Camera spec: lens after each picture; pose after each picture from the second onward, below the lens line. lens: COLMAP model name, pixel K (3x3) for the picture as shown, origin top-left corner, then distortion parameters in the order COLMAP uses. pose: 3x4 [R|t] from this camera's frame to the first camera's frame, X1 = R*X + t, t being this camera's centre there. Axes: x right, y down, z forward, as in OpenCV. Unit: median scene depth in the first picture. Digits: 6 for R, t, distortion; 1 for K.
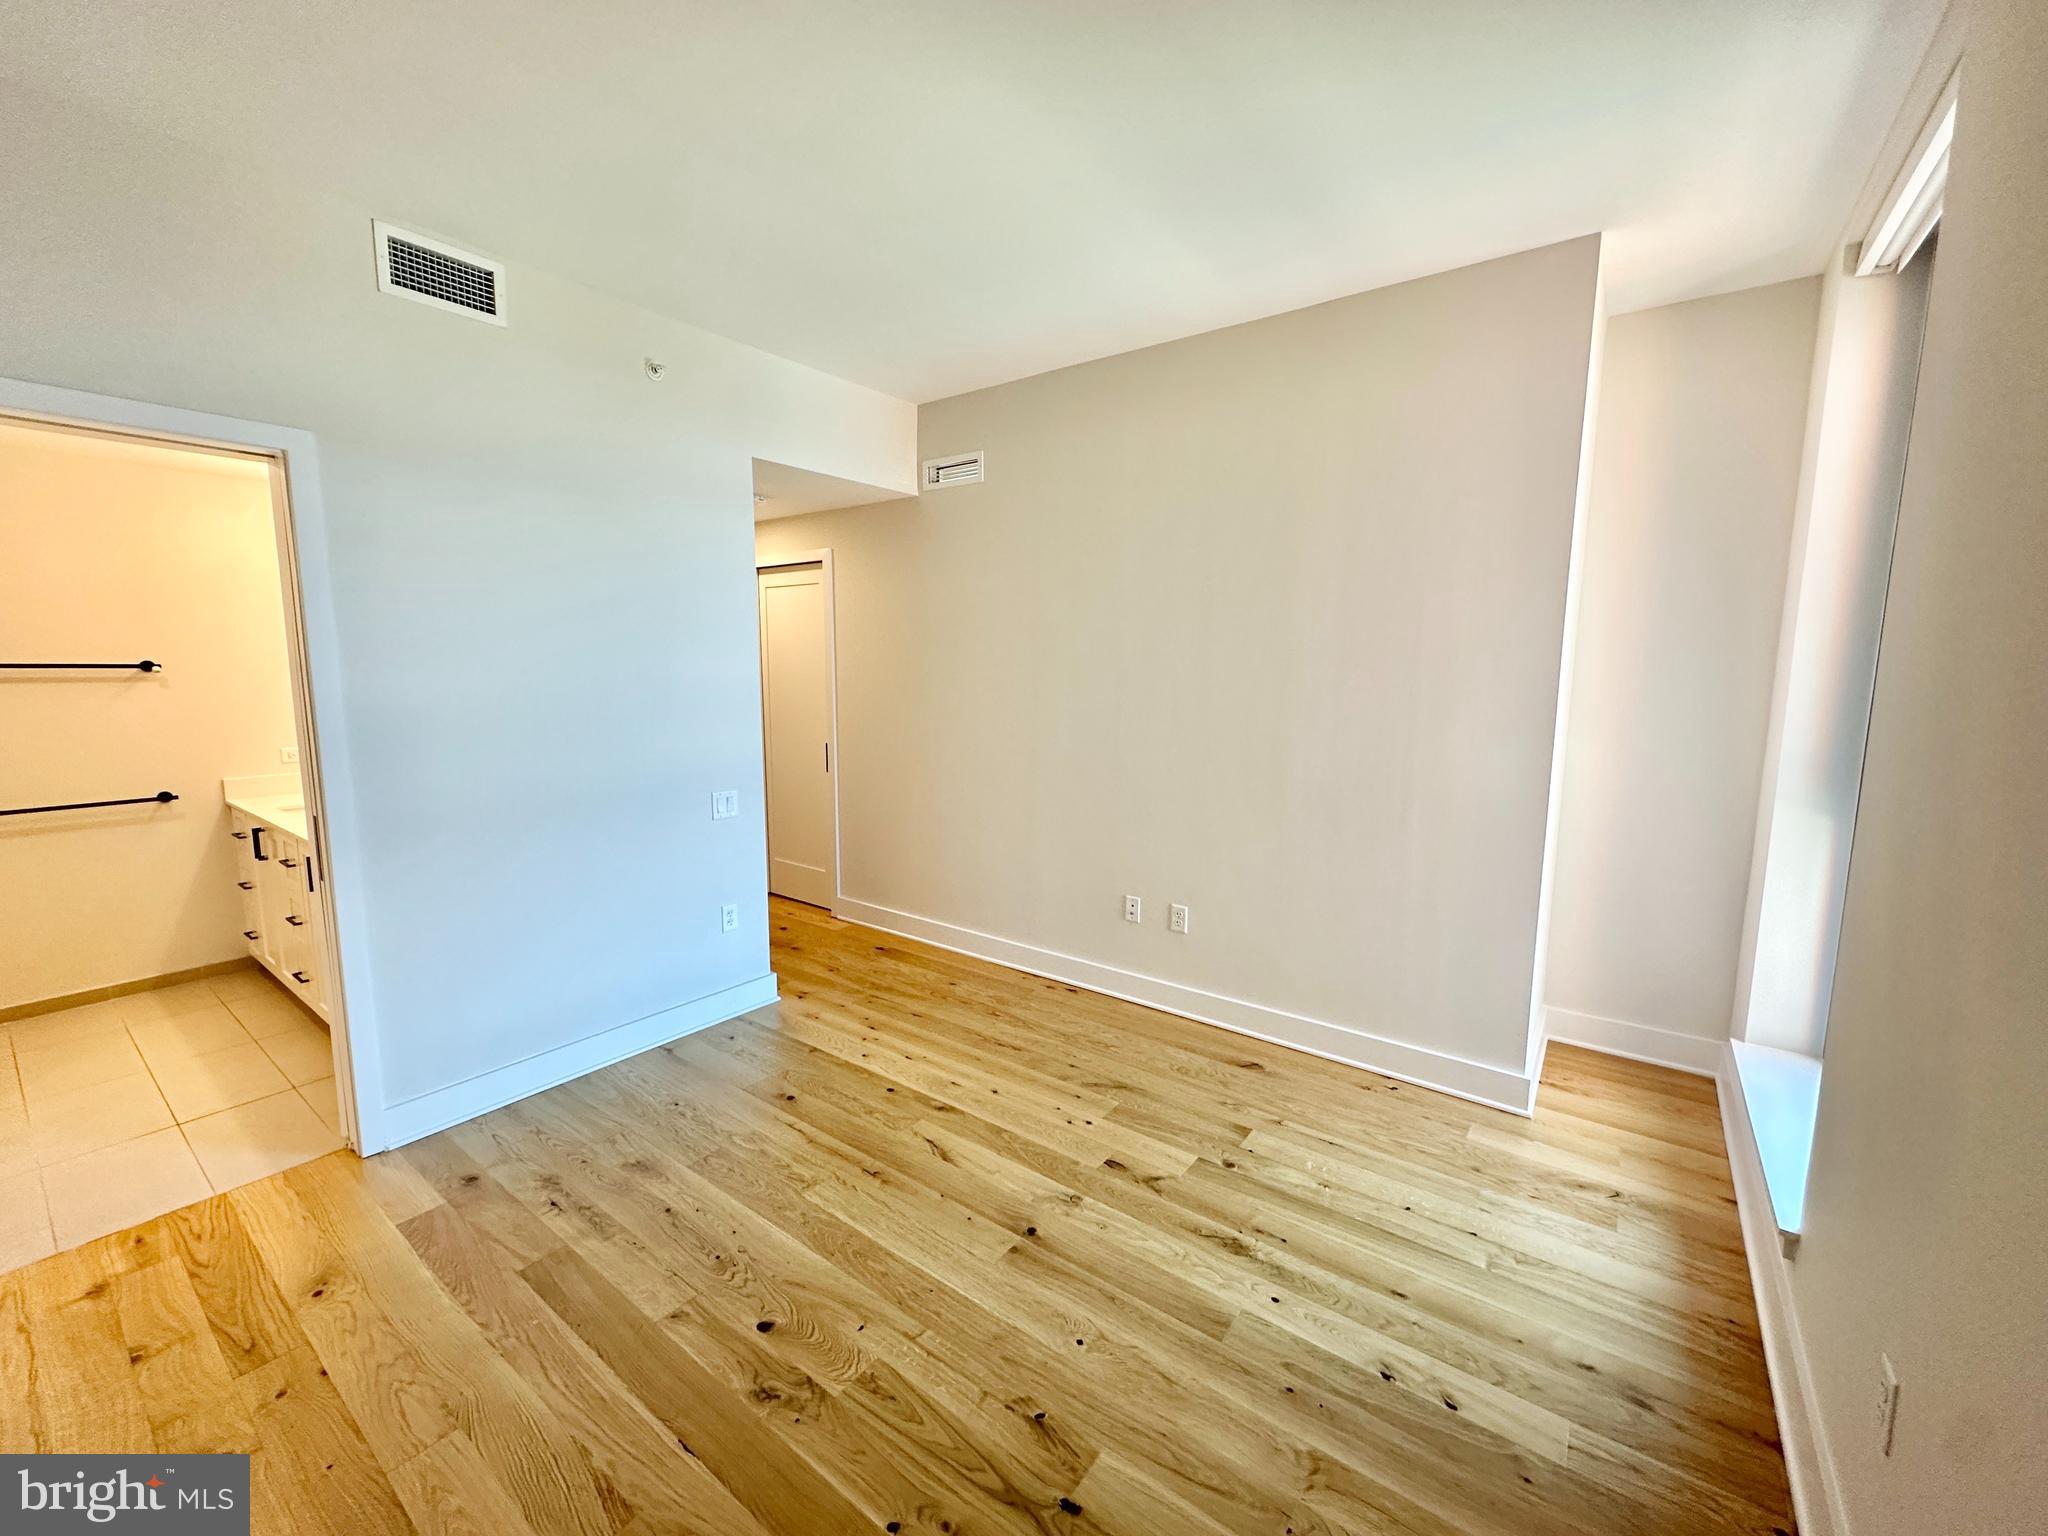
lens RADIAL K [[816.0, 0, 1024.0], [0, 816.0, 768.0], [0, 0, 1]] dist [-0.000525, 0.000842]
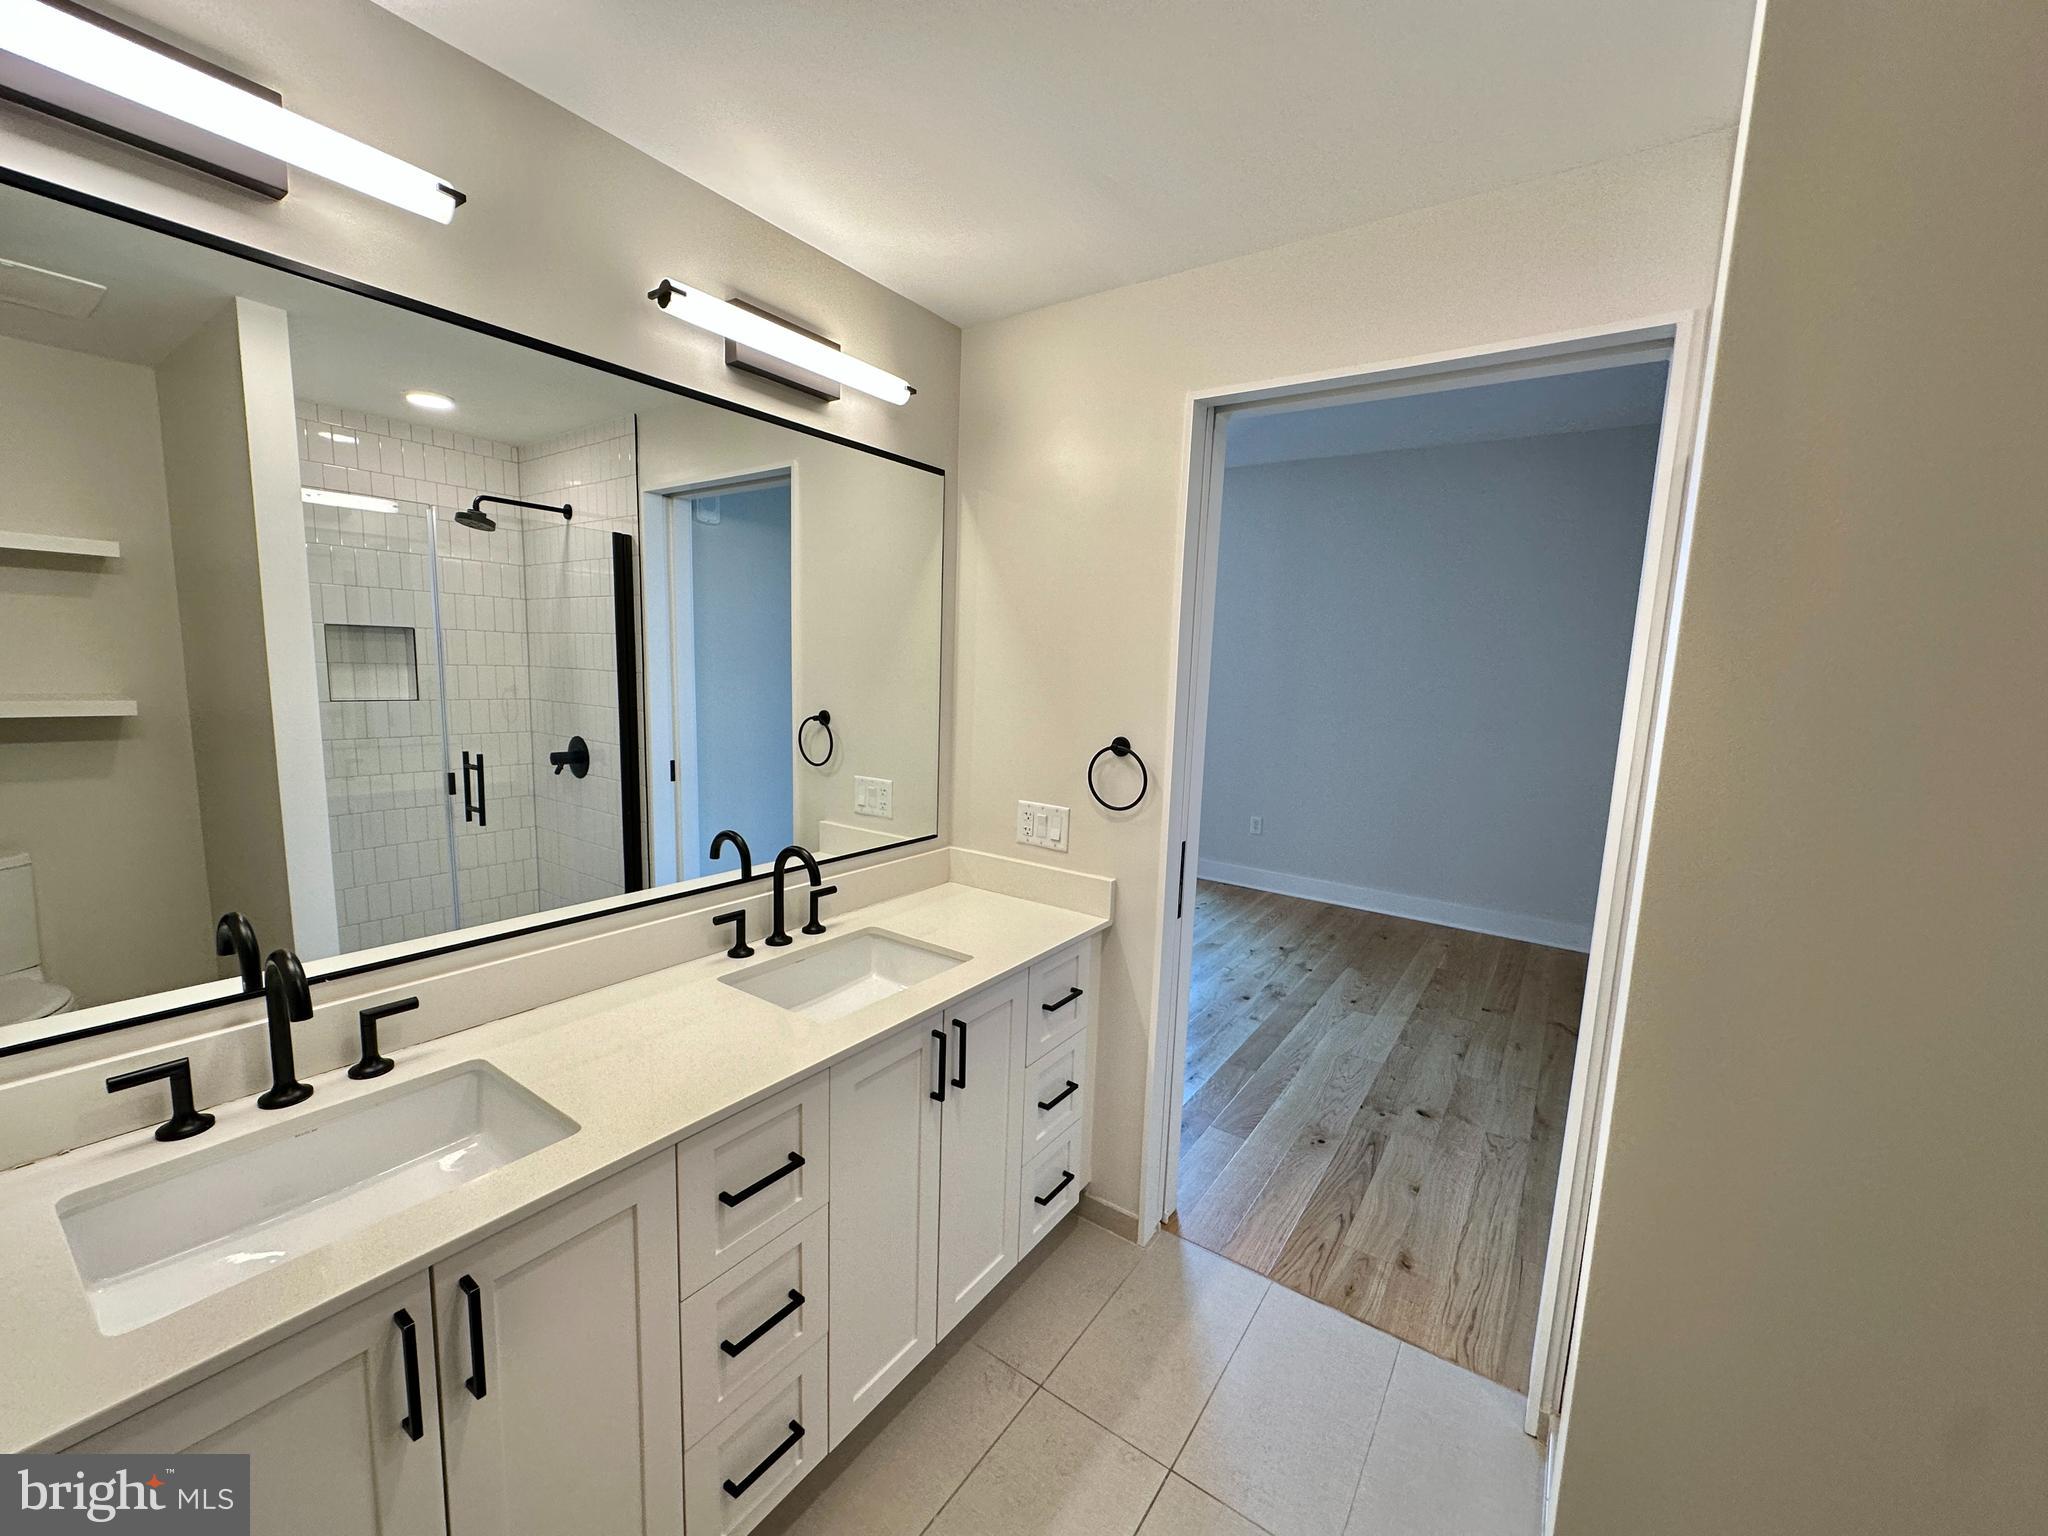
lens RADIAL K [[816.0, 0, 1024.0], [0, 816.0, 768.0], [0, 0, 1]] dist [-0.000525, 0.000842]
pose [[-0.031619, -0.130639, 0.990926, -1.658354], [0.093063, 0.986730, 0.133055, -0.131316], [-0.995158, 0.096425, -0.019042, 1.155919]]
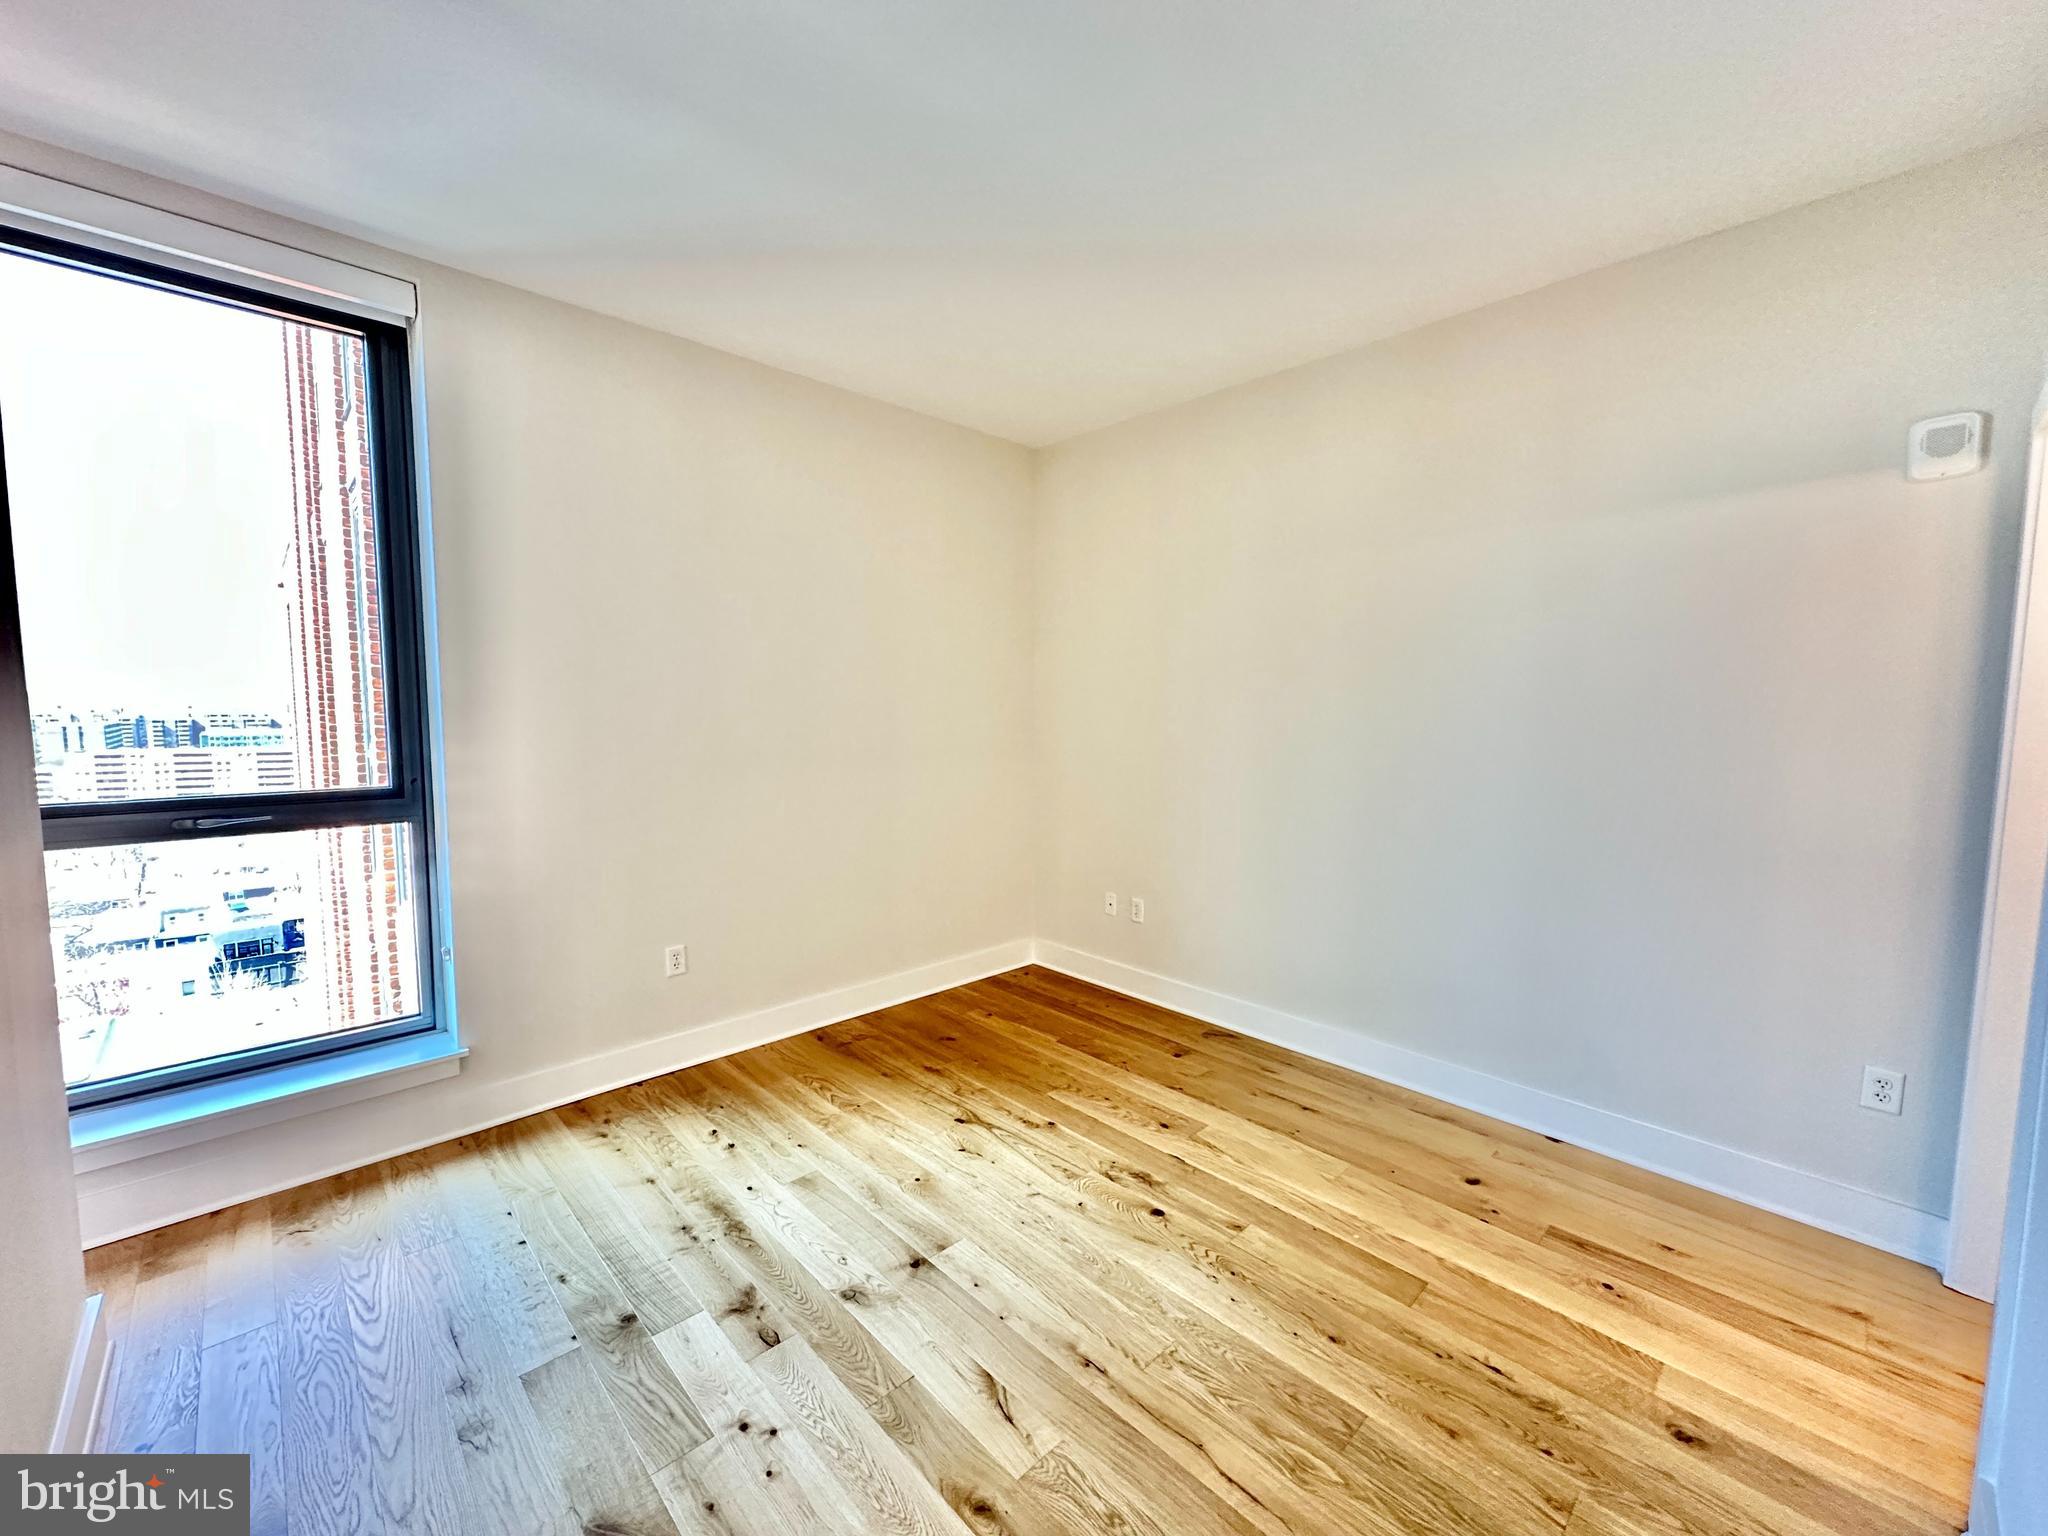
lens RADIAL K [[816.0, 0, 1024.0], [0, 816.0, 768.0], [0, 0, 1]] dist [-0.000525, 0.000842]
pose [[-0.986745, -0.021627, 0.160834, -0.230534], [0.012160, 0.978440, 0.206174, -0.174288], [-0.161825, 0.205397, -0.965207, 1.589687]]
